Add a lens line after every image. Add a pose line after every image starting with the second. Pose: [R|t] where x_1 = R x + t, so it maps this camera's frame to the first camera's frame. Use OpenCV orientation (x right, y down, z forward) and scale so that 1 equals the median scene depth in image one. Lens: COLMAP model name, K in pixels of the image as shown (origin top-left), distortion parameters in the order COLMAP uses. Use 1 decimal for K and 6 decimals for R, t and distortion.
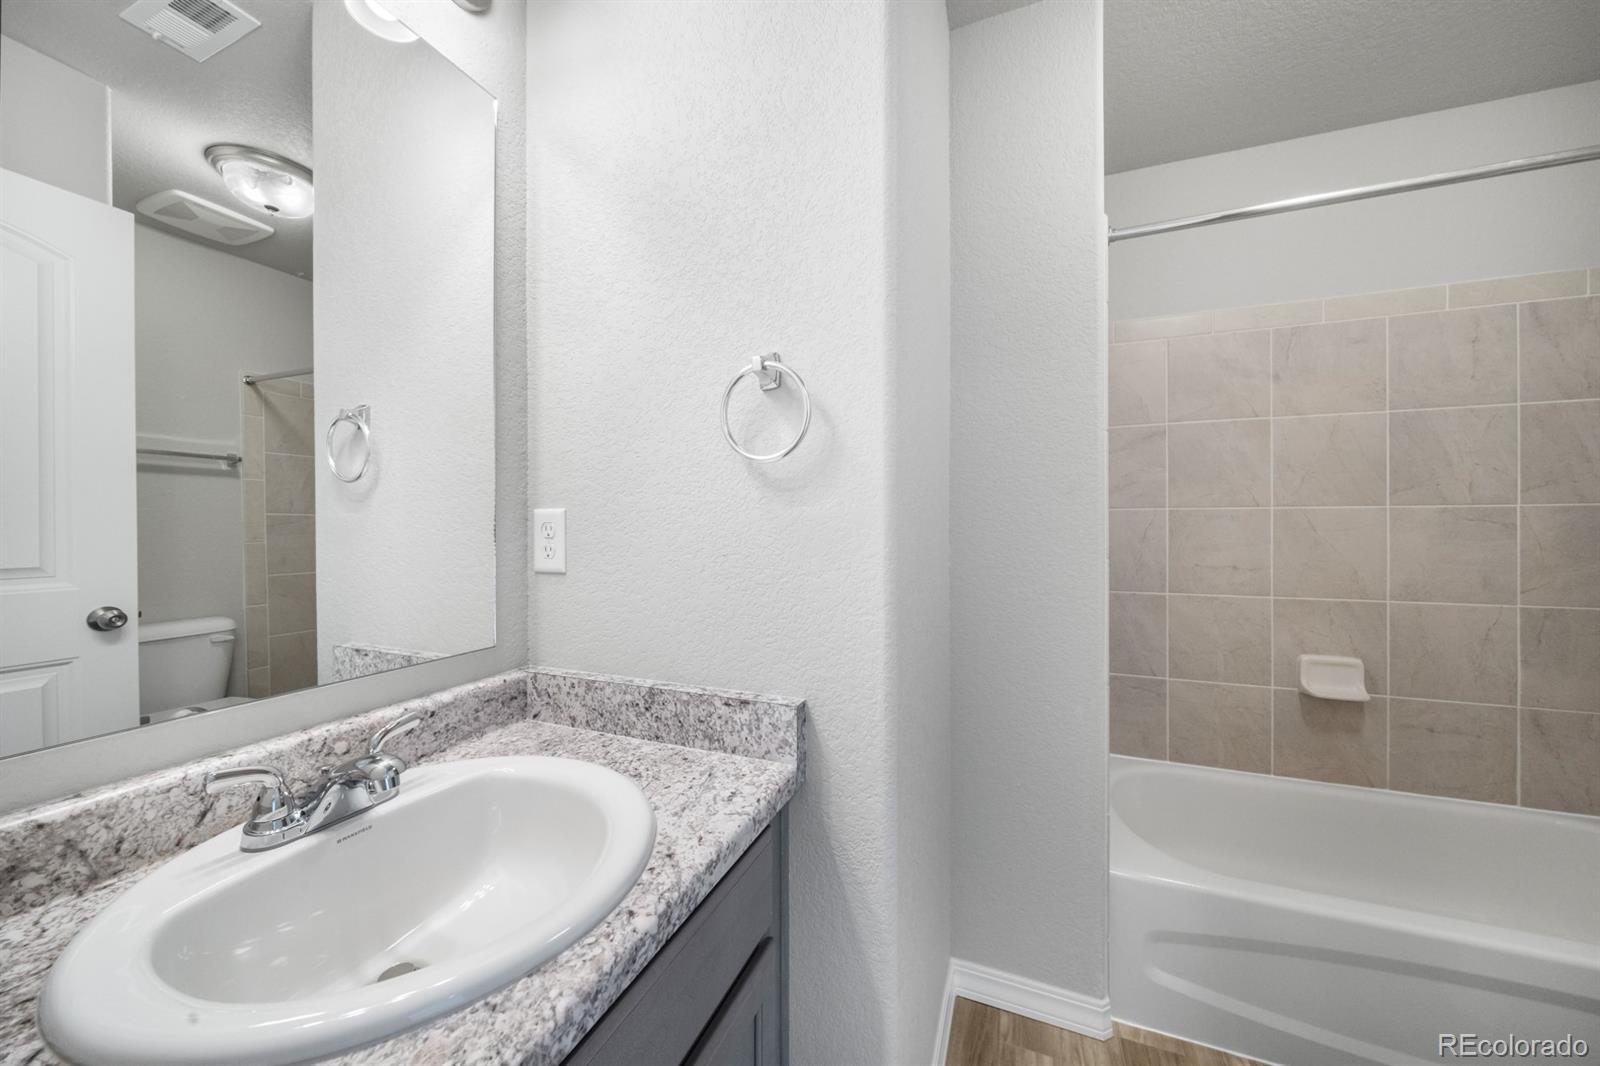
lens RADIAL K [[560.3, 0, 804.0], [0, 560.3, 528.6], [0, 0, 1]] dist [-0.000708, -0.000053]
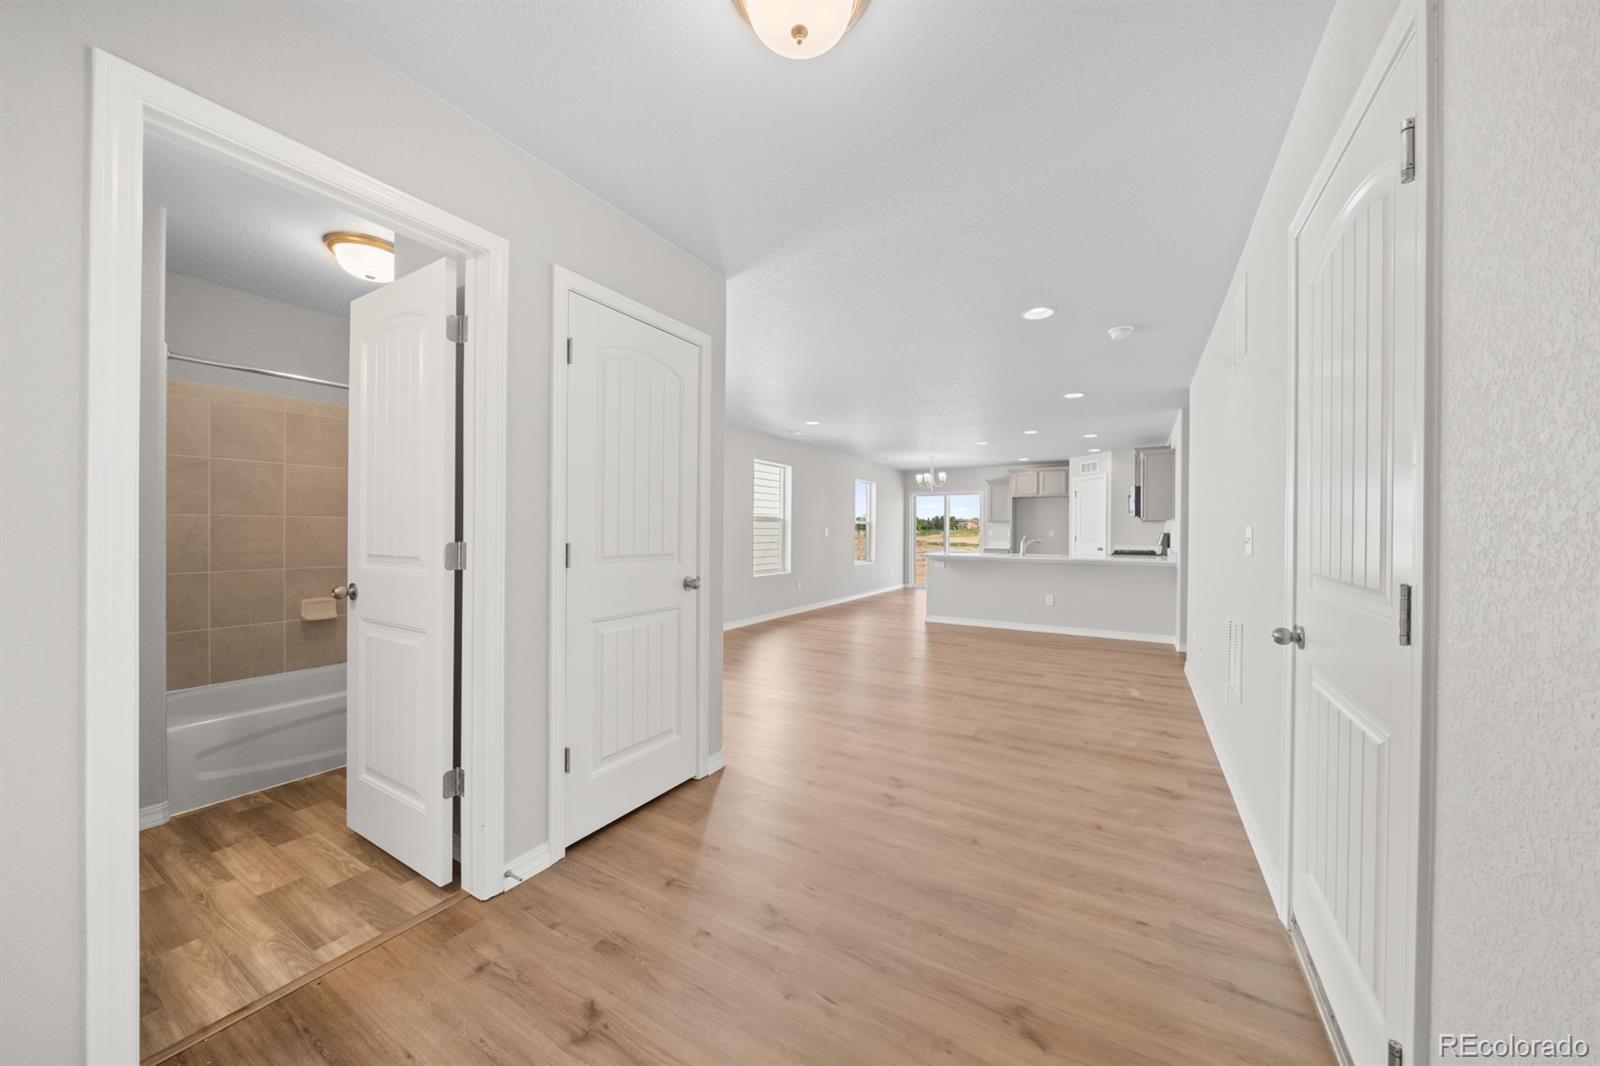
lens RADIAL K [[549.2, 0, 808.8], [0, 549.2, 532.9], [0, 0, 1]] dist [-0.007374, 0.000083]
pose [[0.163006, 0.000223, 0.986625, -0.563061], [-0.005817, 0.999983, 0.000735, 0.004265], [-0.986608, -0.005859, 0.163004, -0.876873]]
